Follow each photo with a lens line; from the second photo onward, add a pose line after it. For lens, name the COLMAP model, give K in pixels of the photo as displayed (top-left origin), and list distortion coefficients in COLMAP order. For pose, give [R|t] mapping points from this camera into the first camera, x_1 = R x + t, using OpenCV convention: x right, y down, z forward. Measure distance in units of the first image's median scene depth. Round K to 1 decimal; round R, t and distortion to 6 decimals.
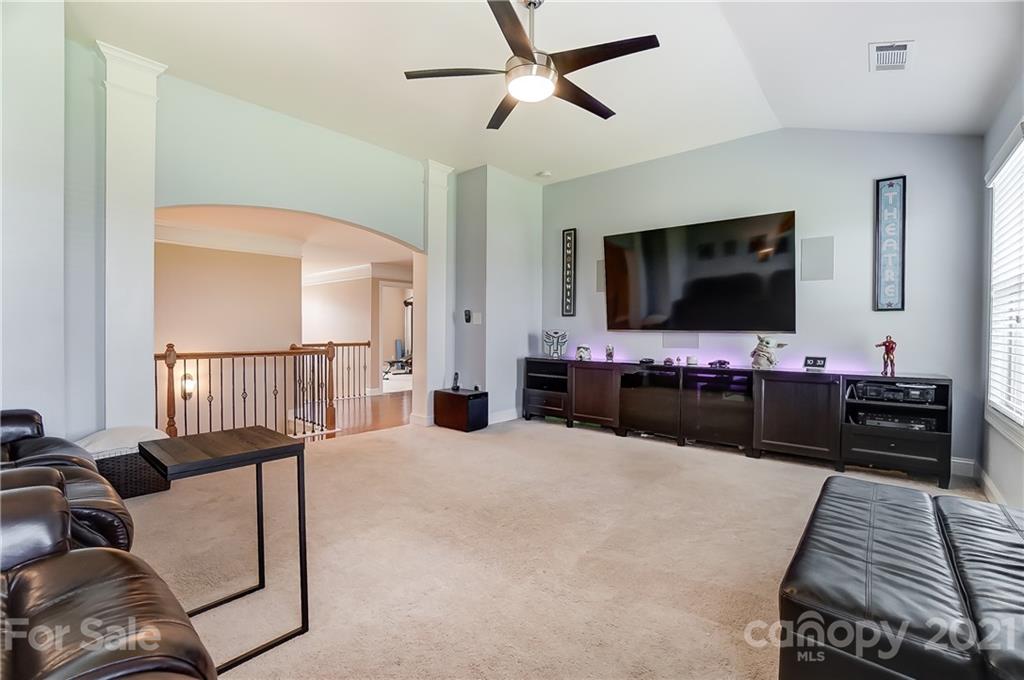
lens RADIAL K [[449.0, 0, 507.0], [0, 449.0, 331.9], [0, 0, 1]] dist [-0.032149, 0.000156]
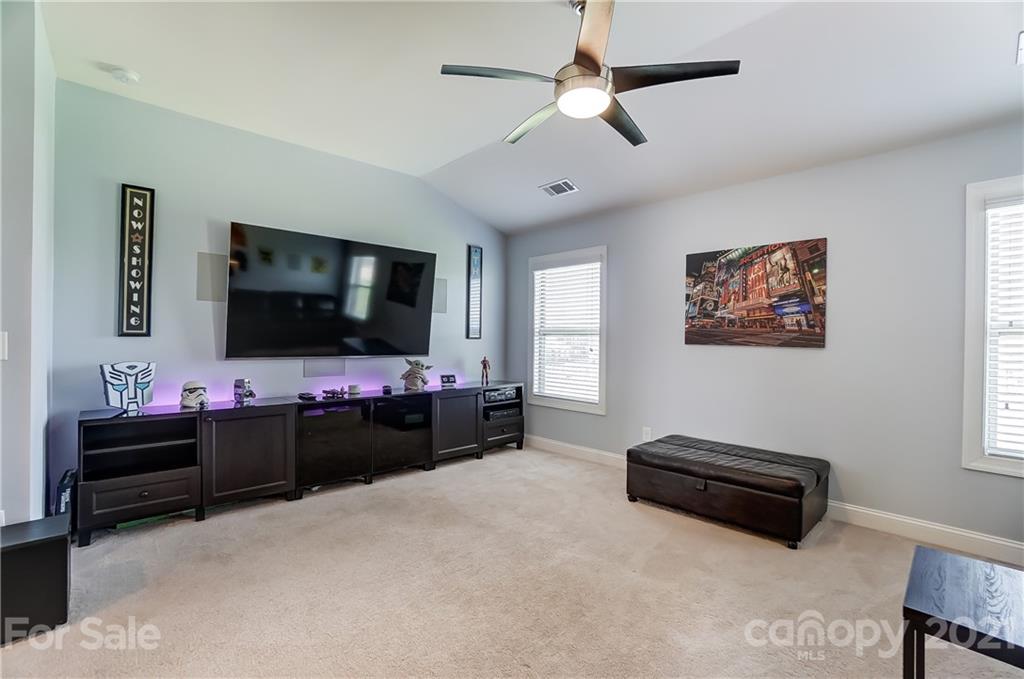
lens RADIAL K [[448.6, 0, 509.1], [0, 448.6, 336.8], [0, 0, 1]] dist [-0.068913, 0.020293]
pose [[0.105753, 0.001580, 0.994391, -0.413288], [0.001315, 0.999998, -0.001728, -0.037475], [-0.994392, 0.001490, 0.105751, 0.528855]]
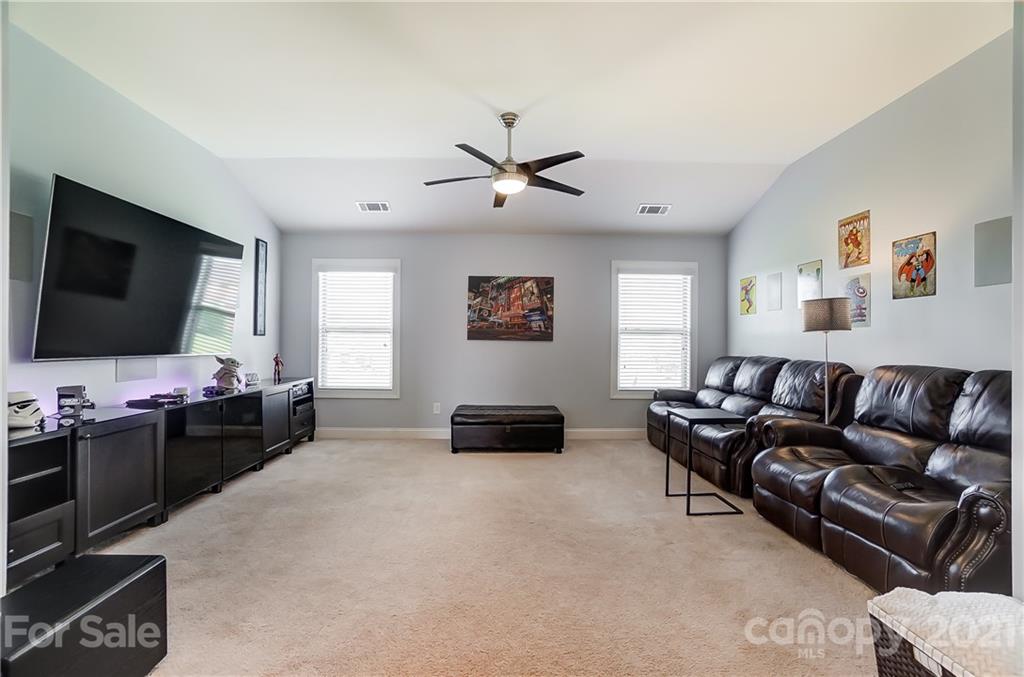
lens RADIAL K [[448.6, 0, 509.1], [0, 448.6, 335.8], [0, 0, 1]] dist [-0.068913, 0.020293]
pose [[-0.671164, 0.002951, 0.741303, -0.496436], [-0.000282, 0.999991, -0.004237, -0.030110], [-0.741309, -0.003053, -0.671157, 0.975879]]
